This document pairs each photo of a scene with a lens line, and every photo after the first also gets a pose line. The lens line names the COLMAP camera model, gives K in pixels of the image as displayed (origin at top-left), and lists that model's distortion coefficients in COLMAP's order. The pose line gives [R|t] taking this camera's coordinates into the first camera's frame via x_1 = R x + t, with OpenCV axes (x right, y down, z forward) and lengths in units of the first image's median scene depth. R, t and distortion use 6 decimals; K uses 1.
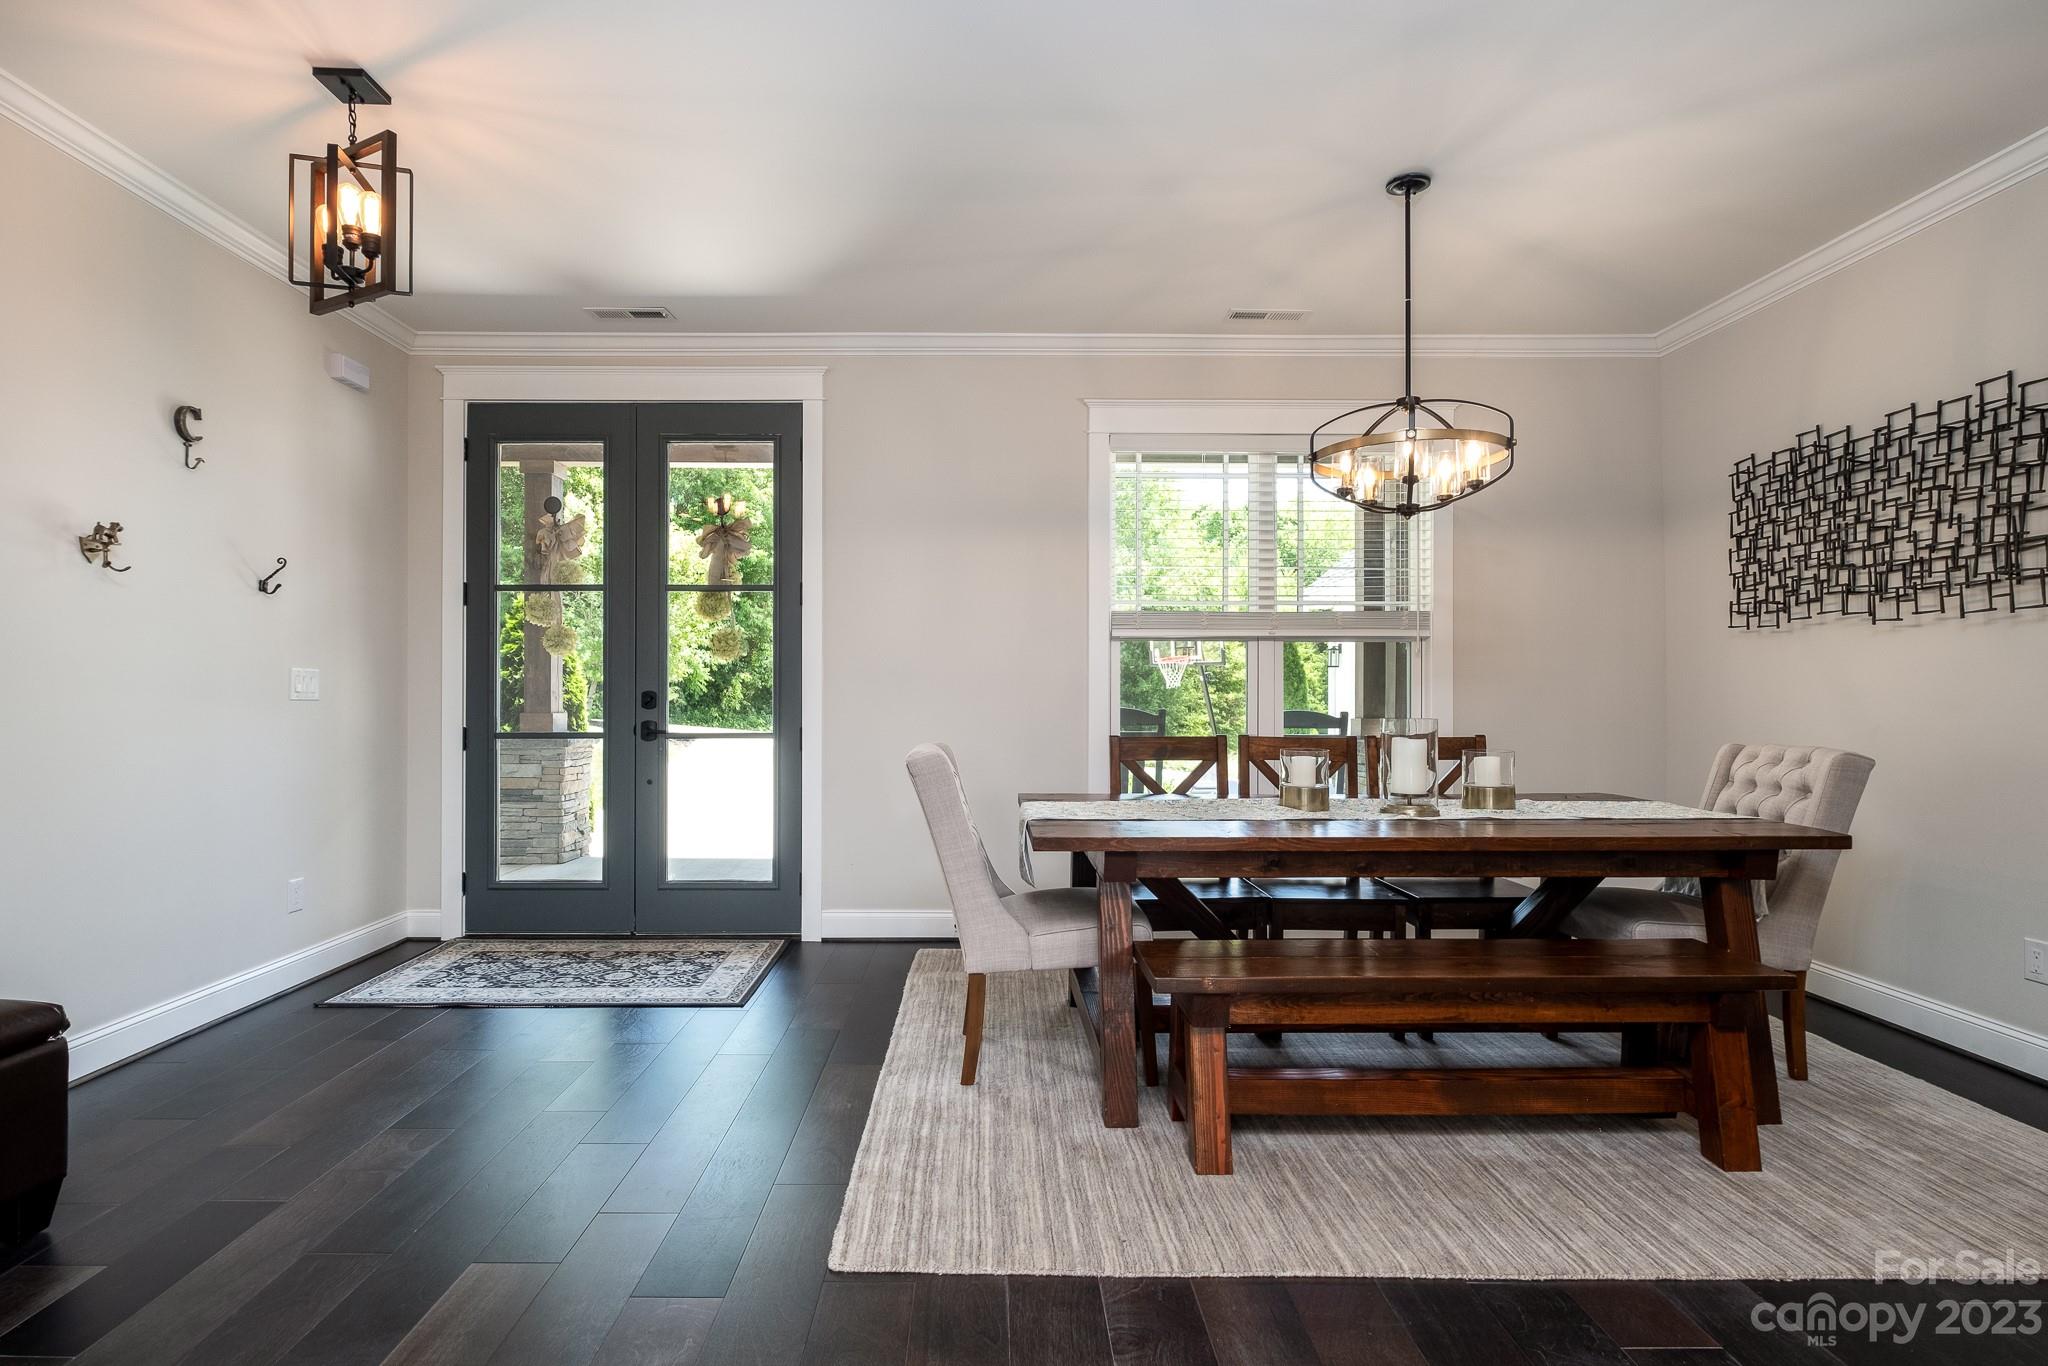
lens RADIAL K [[1026.5, 0, 1024.0], [0, 1026.5, 683.0], [0, 0, 1]] dist [-0.001870, -0.000404]
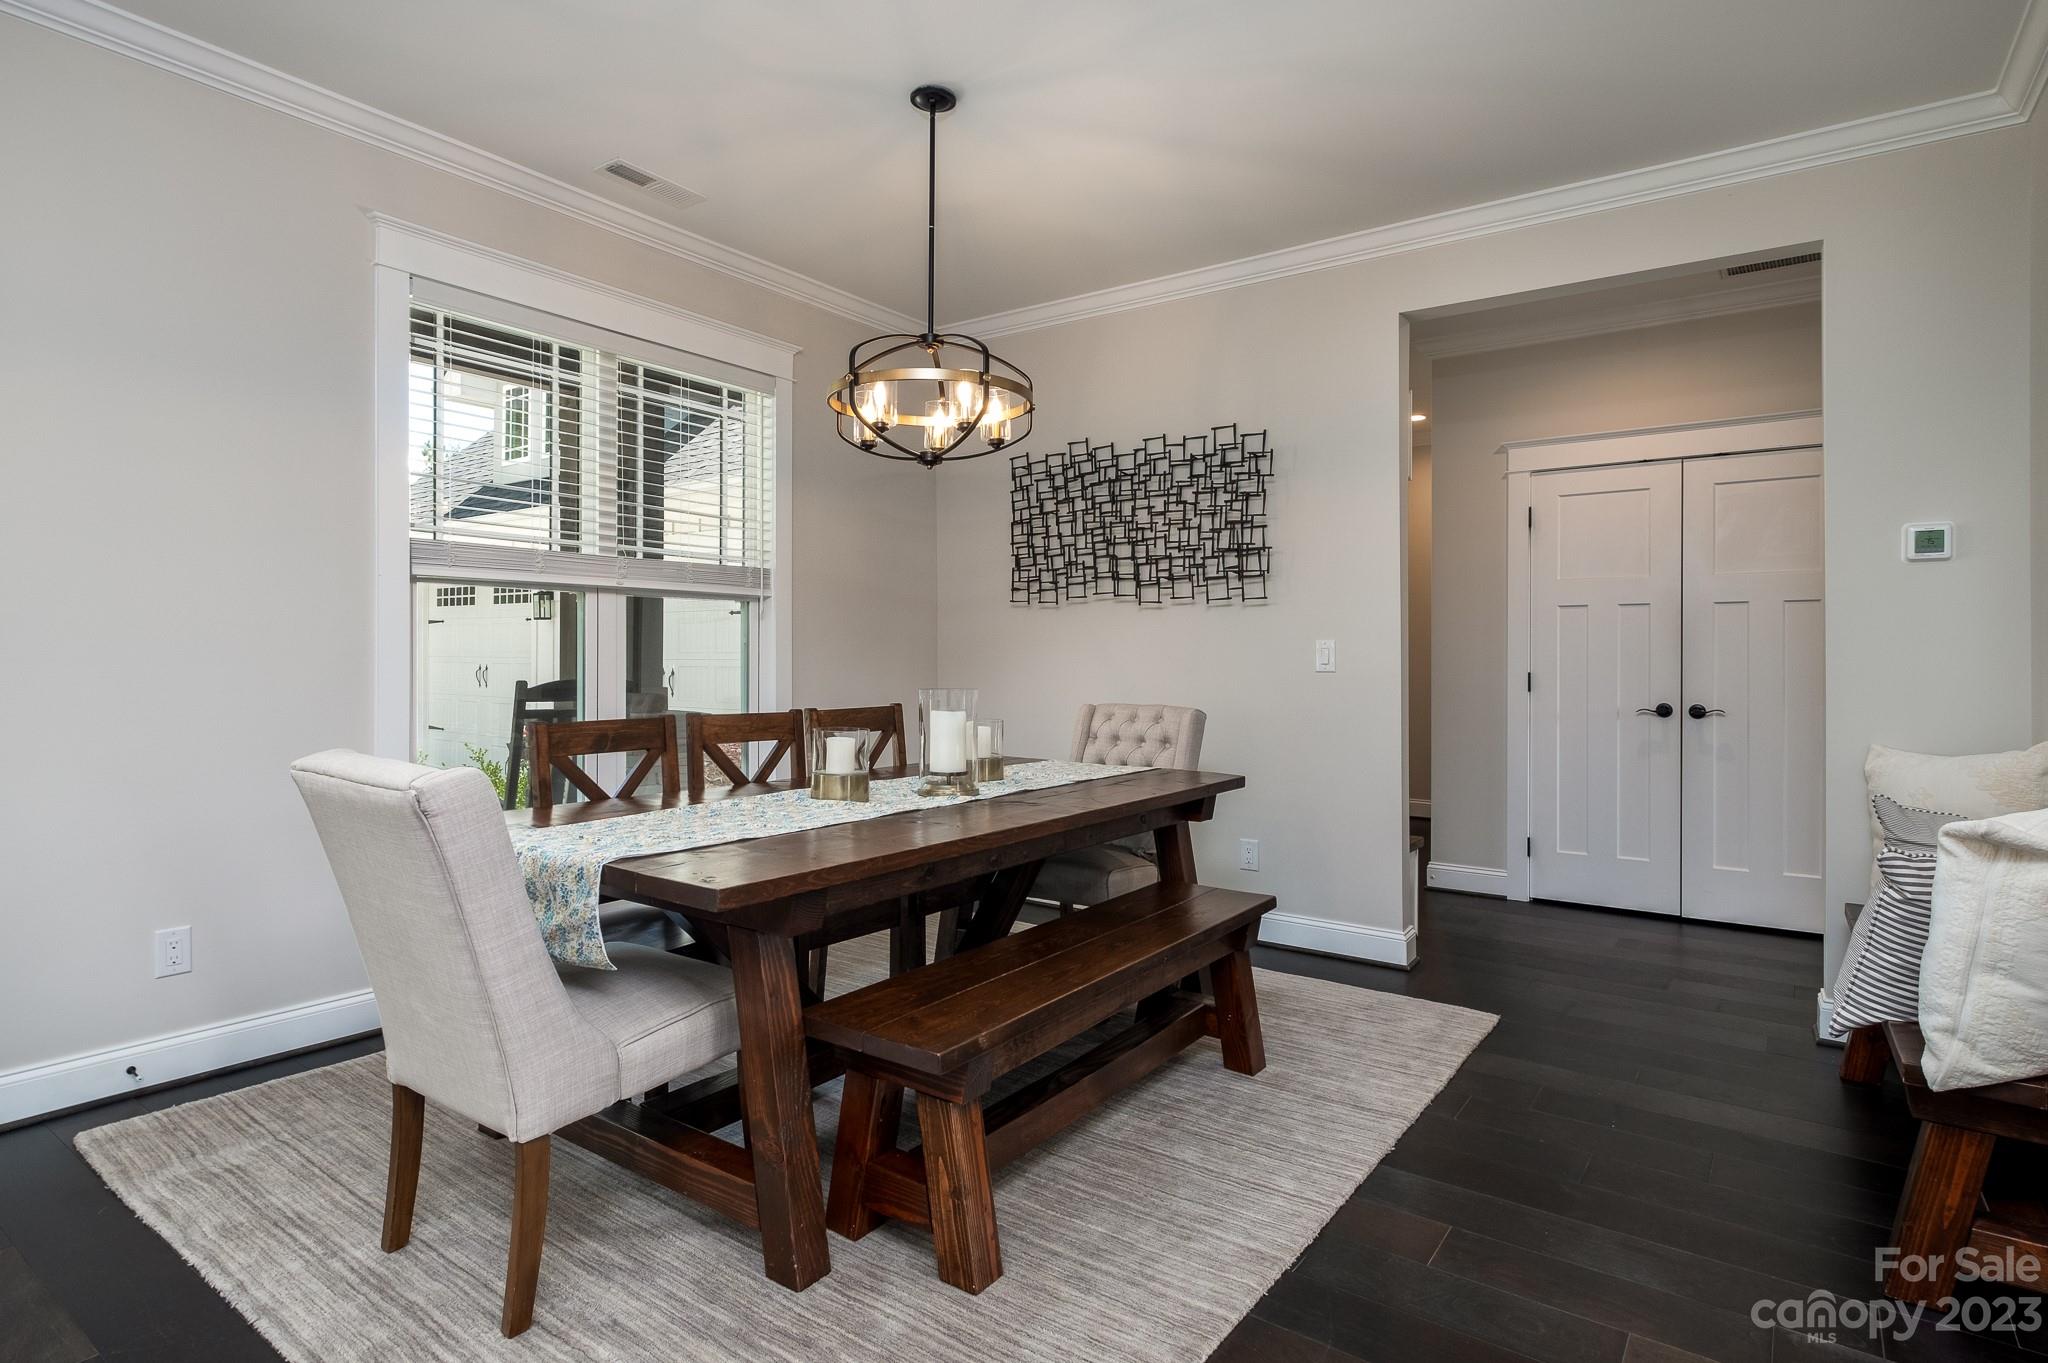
lens RADIAL K [[1056.4, 0, 1023.4], [0, 1056.4, 654.7], [0, 0, 1]] dist [-0.003221, -0.000495]
pose [[0.611931, 0.004421, 0.790899, -0.306967], [-0.011536, 0.999928, 0.003336, 0.000571], [-0.790827, -0.011165, 0.611938, 0.355231]]
